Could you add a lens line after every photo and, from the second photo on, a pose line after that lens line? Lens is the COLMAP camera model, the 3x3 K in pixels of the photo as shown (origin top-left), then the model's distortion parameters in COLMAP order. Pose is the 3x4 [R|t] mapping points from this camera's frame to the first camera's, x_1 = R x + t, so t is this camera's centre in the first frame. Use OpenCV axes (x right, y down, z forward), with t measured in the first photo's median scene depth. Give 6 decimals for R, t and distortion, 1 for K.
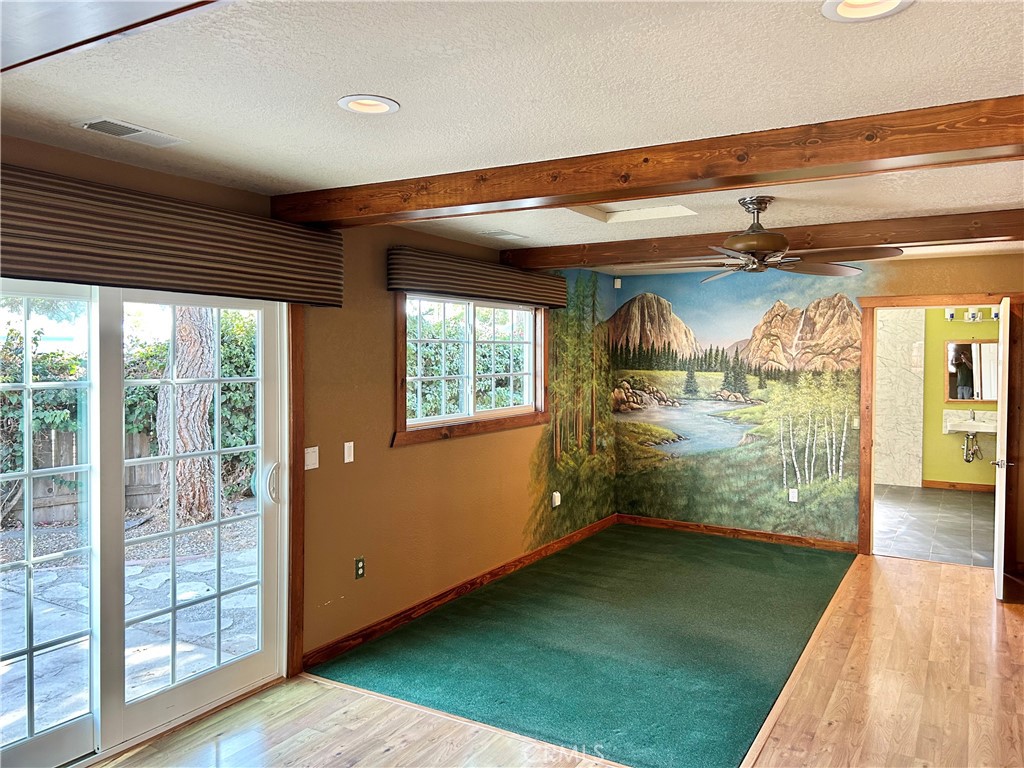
lens RADIAL K [[761.7, 0, 487.7], [0, 761.7, 392.3], [0, 0, 1]] dist [0.052358, -0.071290]
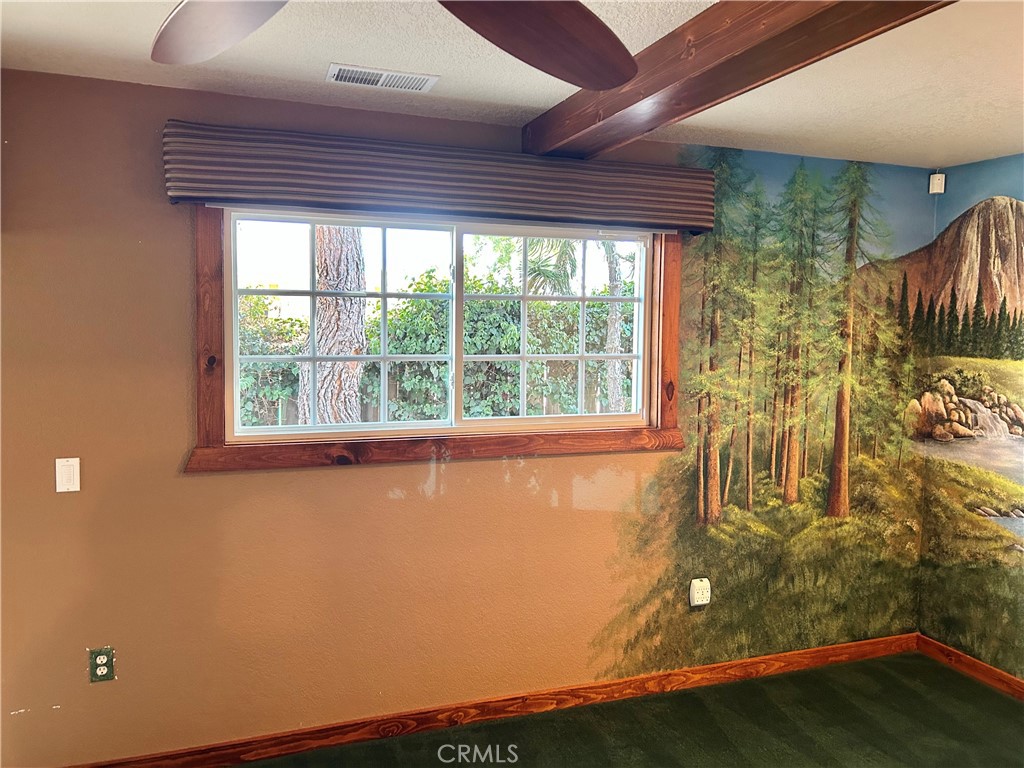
lens RADIAL K [[761.7, 0, 499.5], [0, 761.7, 387.8], [0, 0, 1]] dist [0.052358, -0.071290]
pose [[0.783598, 0.060160, -0.618349, 0.277537], [-0.042992, 0.998165, 0.042633, -0.018663], [0.619779, -0.006823, 0.784747, 0.445866]]
